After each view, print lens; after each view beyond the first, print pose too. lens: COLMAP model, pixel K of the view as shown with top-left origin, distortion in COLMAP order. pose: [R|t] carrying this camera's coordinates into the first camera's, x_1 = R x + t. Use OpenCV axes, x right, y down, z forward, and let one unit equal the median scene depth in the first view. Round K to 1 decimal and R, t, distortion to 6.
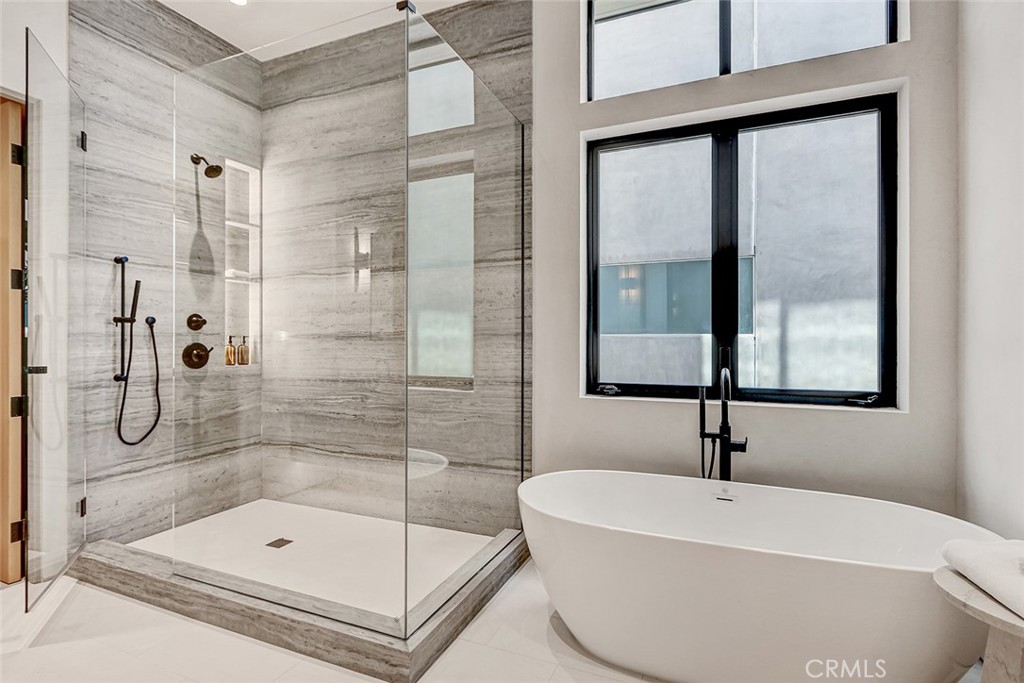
lens RADIAL K [[502.1, 0, 509.1], [0, 502.1, 339.3], [0, 0, 1]] dist [-0.002624, -0.001331]
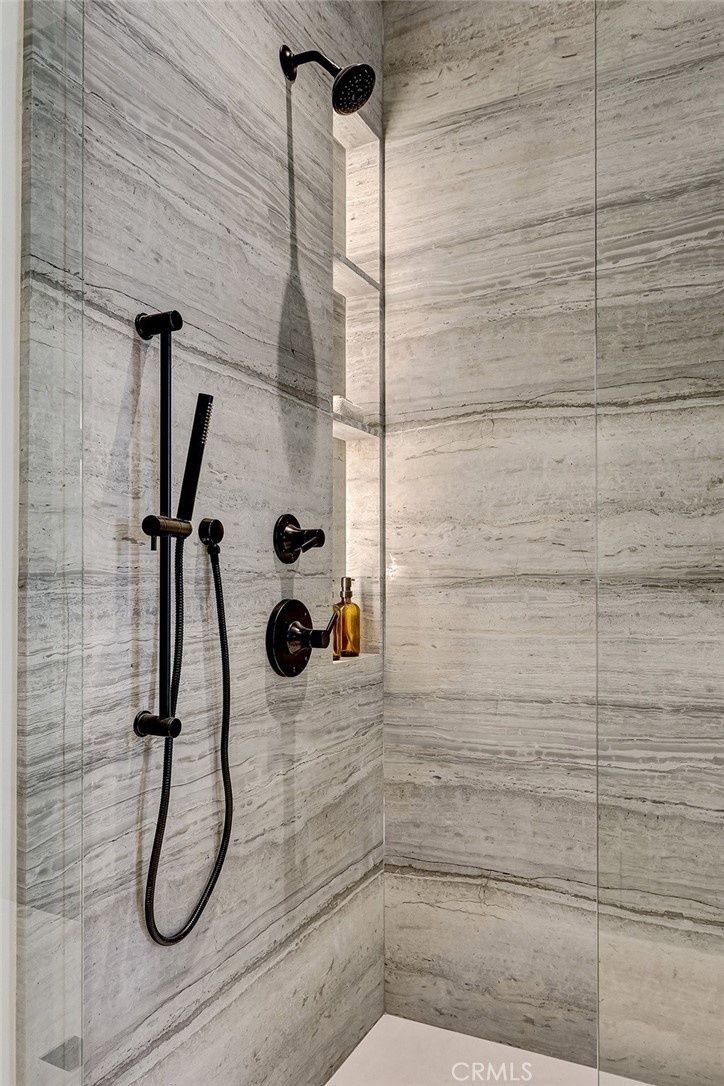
lens RADIAL K [[771.4, 0, 363.0], [0, 771.4, 568.3], [0, 0, 1]] dist [-0.001128, 0.003432]
pose [[0.998687, -0.000786, -0.051213, -0.530561], [0.000146, 0.999922, -0.012514, -0.007382], [0.051219, 0.012490, 0.998609, 0.465851]]
